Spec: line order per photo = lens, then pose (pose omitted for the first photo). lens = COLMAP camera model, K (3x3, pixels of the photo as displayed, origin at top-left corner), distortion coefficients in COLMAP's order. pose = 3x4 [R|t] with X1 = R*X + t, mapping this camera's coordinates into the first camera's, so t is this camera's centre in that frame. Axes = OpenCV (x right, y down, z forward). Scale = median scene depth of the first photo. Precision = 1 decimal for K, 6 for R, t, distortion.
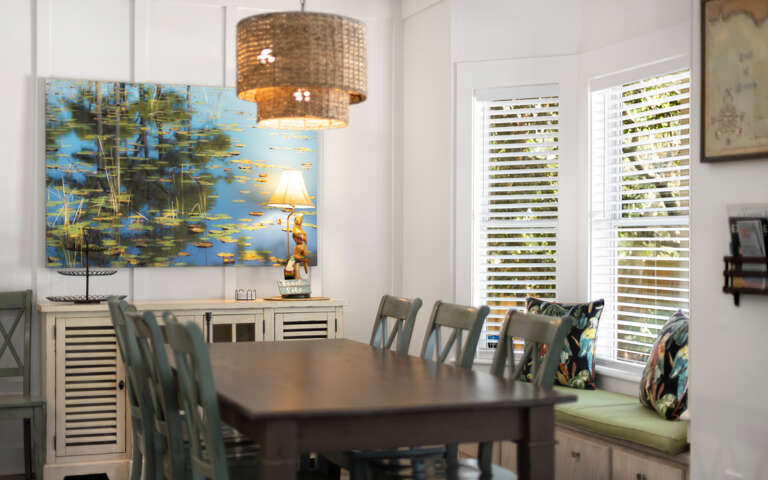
lens RADIAL K [[1111.8, 0, 385.4], [0, 1111.8, 244.0], [0, 0, 1]] dist [0.009395, 0.000000]
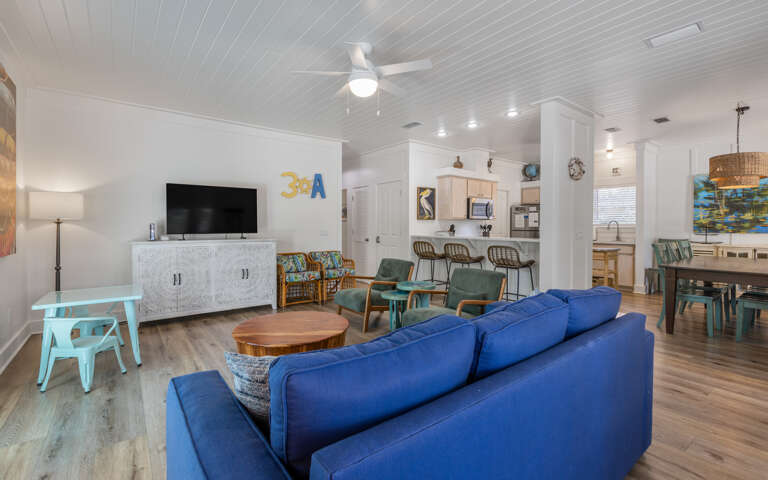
lens RADIAL K [[343.1, 0, 382.4], [0, 343.1, 230.6], [0, 0, 1]] dist [0.005603, -0.000657]
pose [[0.282503, 0.011606, -0.959196, 0.416218], [0.000669, 0.999924, 0.012296, 0.002276], [0.959266, -0.004115, 0.282473, -0.177057]]
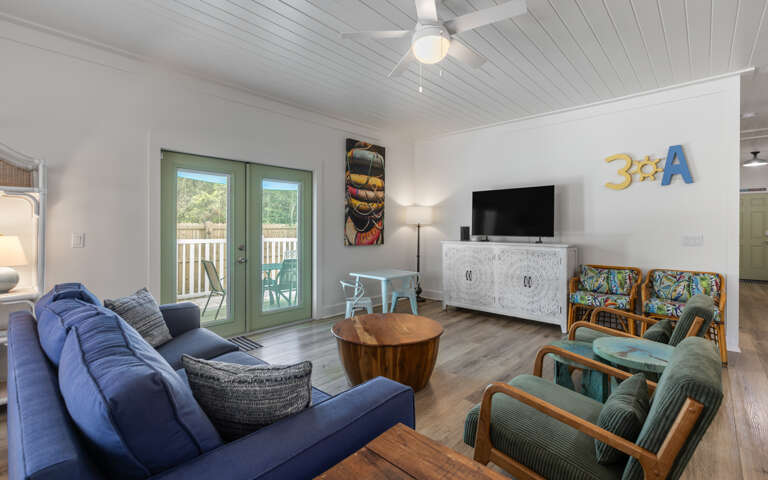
lens RADIAL K [[343.1, 0, 385.3], [0, 343.1, 229.4], [0, 0, 1]] dist [0.005603, -0.000657]
pose [[-0.897483, -0.004910, -0.441021, 0.153402], [-0.005163, 0.999986, -0.000626, 0.004393], [0.441018, 0.001715, -0.897496, 0.246611]]
